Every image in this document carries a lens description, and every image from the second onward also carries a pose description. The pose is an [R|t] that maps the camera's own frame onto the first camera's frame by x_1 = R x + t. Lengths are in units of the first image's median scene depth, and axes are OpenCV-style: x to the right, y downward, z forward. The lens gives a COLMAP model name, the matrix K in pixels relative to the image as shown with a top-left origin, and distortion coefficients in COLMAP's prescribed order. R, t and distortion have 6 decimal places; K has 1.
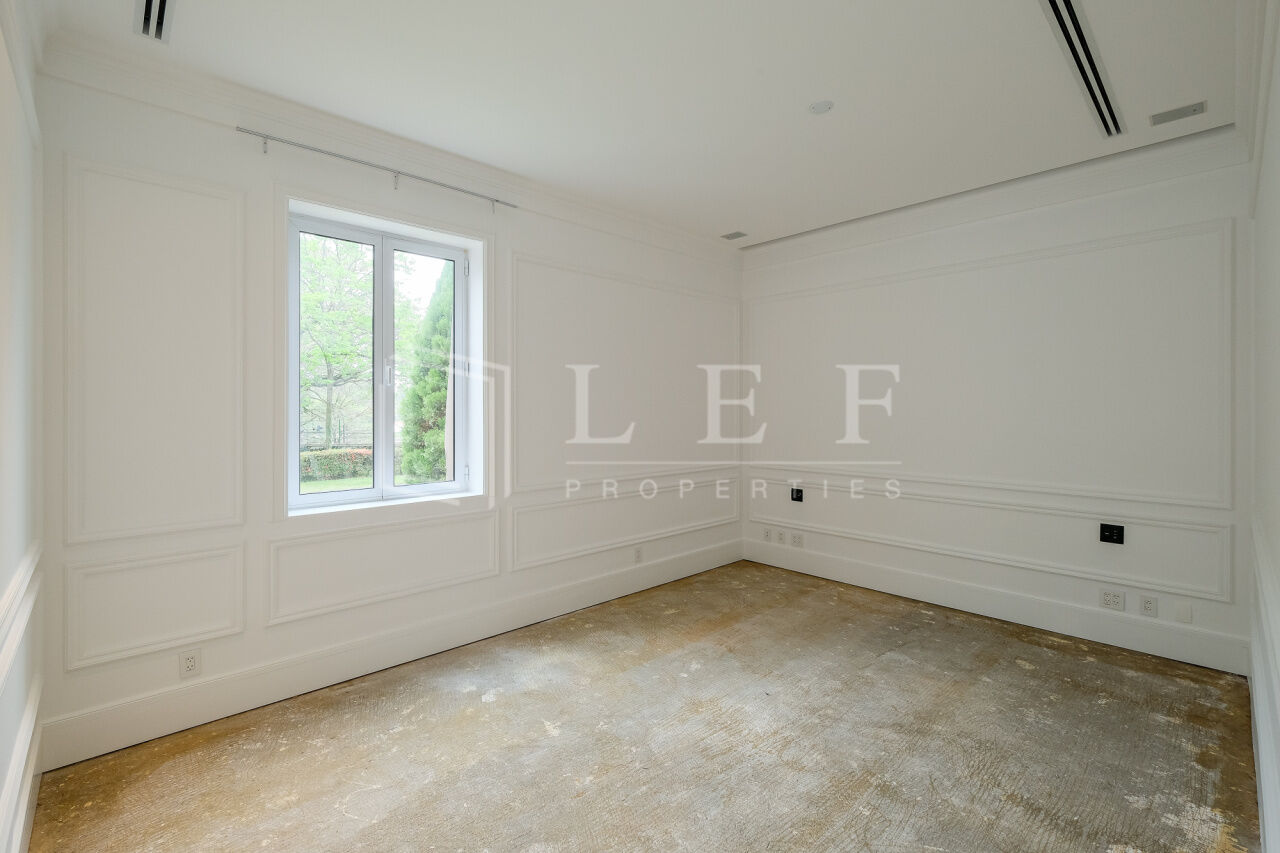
lens RADIAL K [[567.4, 0, 639.8], [0, 567.4, 419.9], [0, 0, 1]] dist [-0.005189, 0.000072]
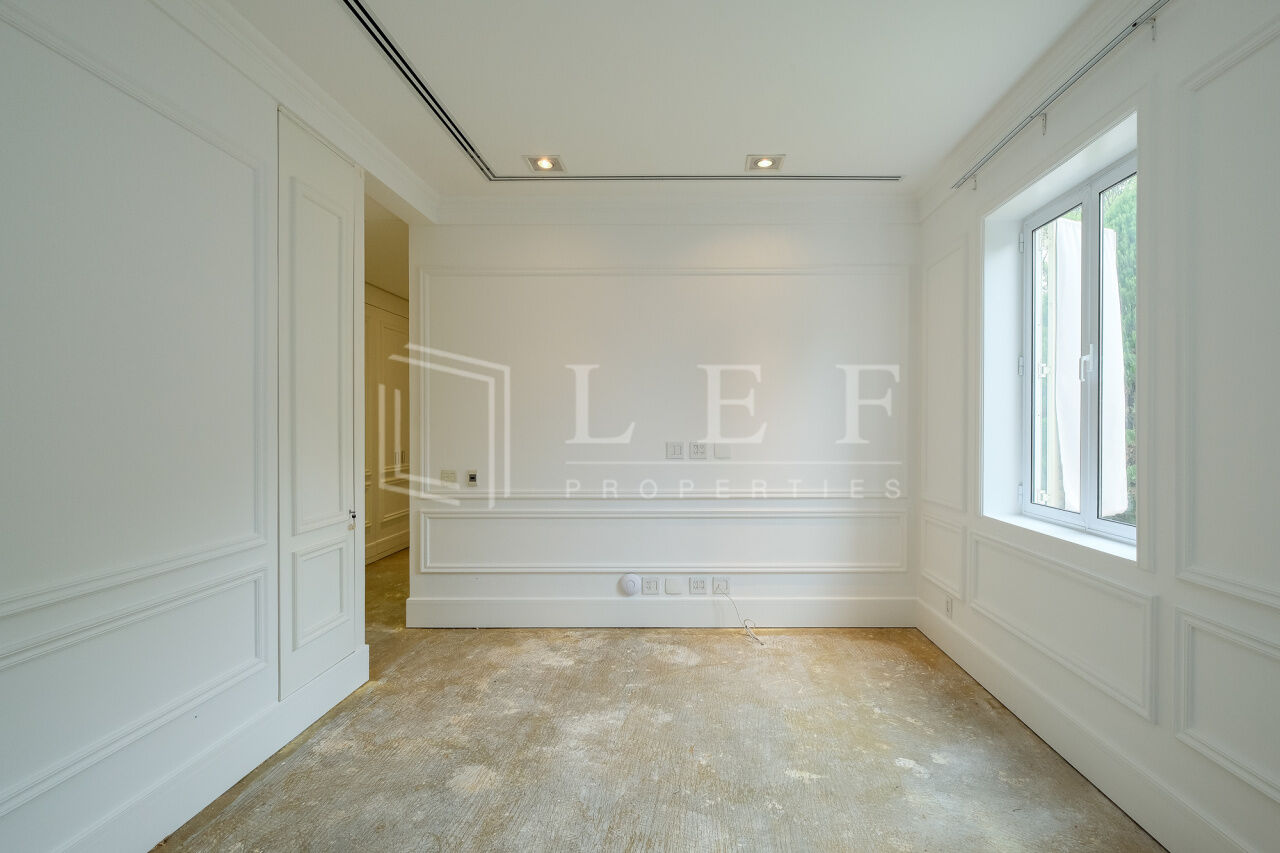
lens RADIAL K [[567.4, 0, 643.0], [0, 567.4, 425.0], [0, 0, 1]] dist [-0.005189, 0.000072]
pose [[-0.736941, -0.002243, -0.675953, 0.588940], [-0.011444, 0.999893, 0.009158, 0.011005], [0.675860, 0.014485, -0.736888, 1.431282]]
